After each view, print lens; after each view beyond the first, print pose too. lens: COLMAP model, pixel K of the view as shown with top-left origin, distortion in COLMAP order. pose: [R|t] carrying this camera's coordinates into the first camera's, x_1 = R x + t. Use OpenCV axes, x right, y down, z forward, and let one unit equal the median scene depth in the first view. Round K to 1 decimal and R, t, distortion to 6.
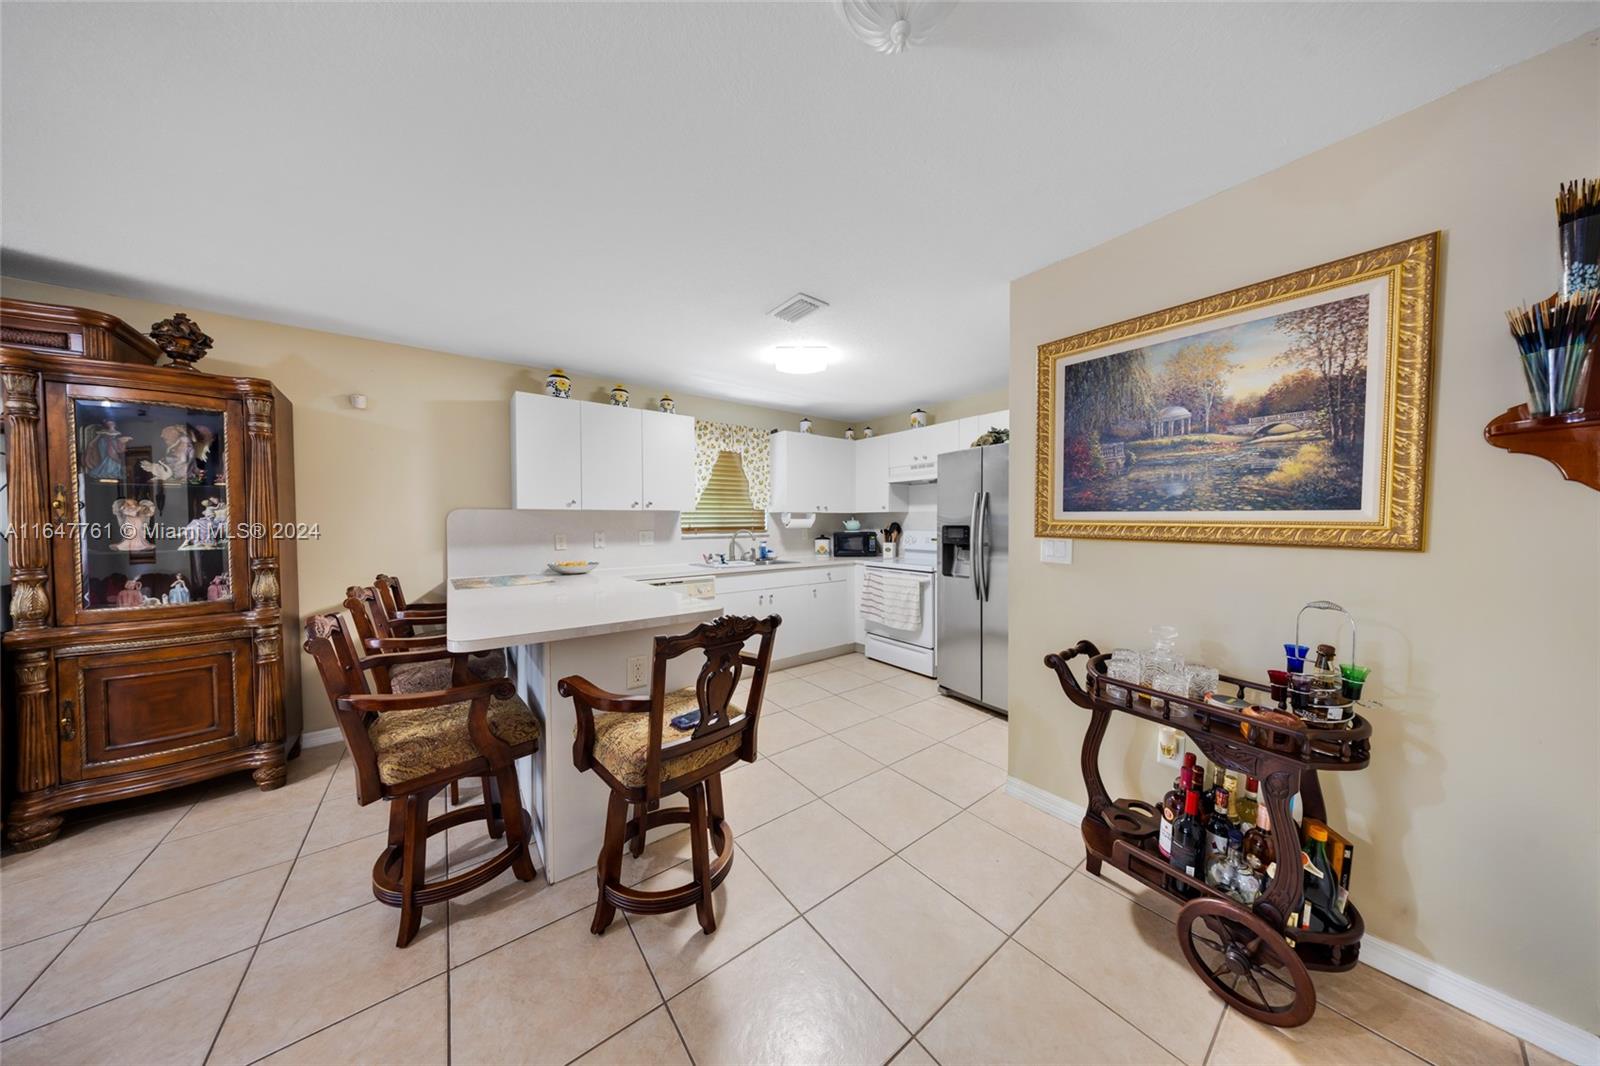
lens RADIAL K [[469.9, 0, 800.0], [0, 469.9, 533.0], [0, 0, 1]] dist [-0.000206, -0.000010]
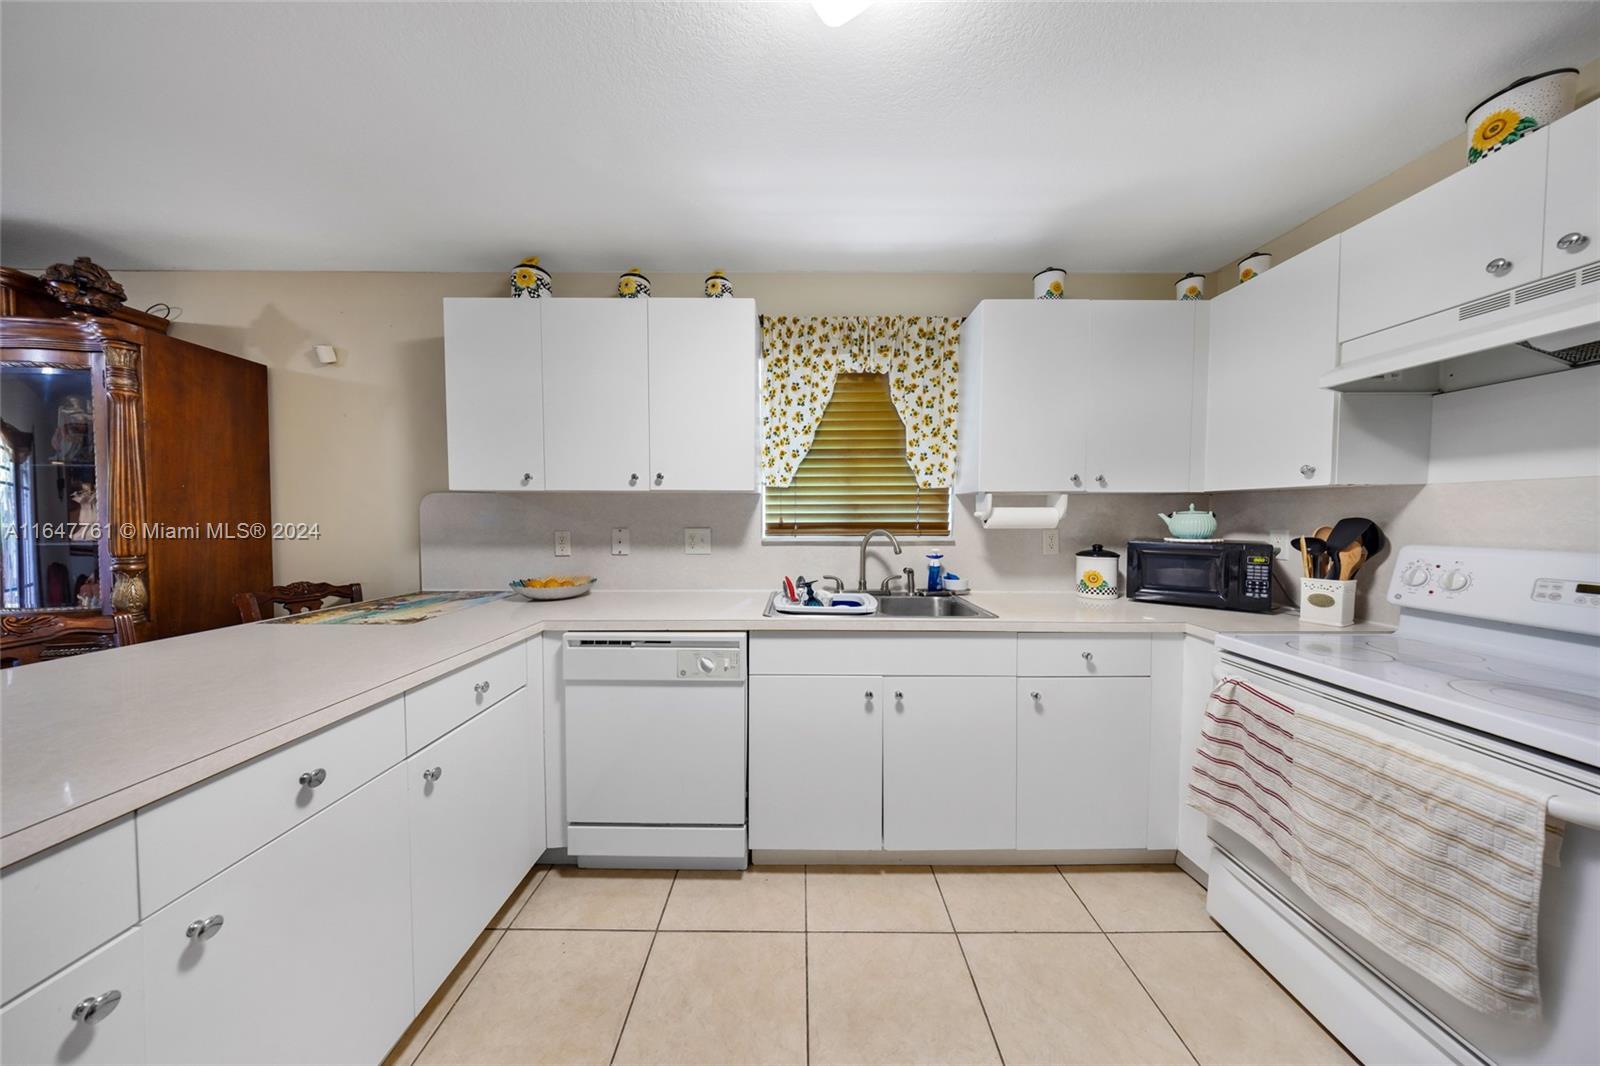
lens RADIAL K [[469.9, 0, 800.0], [0, 469.9, 533.0], [0, 0, 1]] dist [-0.000206, -0.000010]
pose [[0.794289, 0.030981, -0.606749, 0.099500], [-0.020460, 0.999497, 0.024251, -0.013259], [0.607195, -0.006849, 0.794523, 0.539171]]
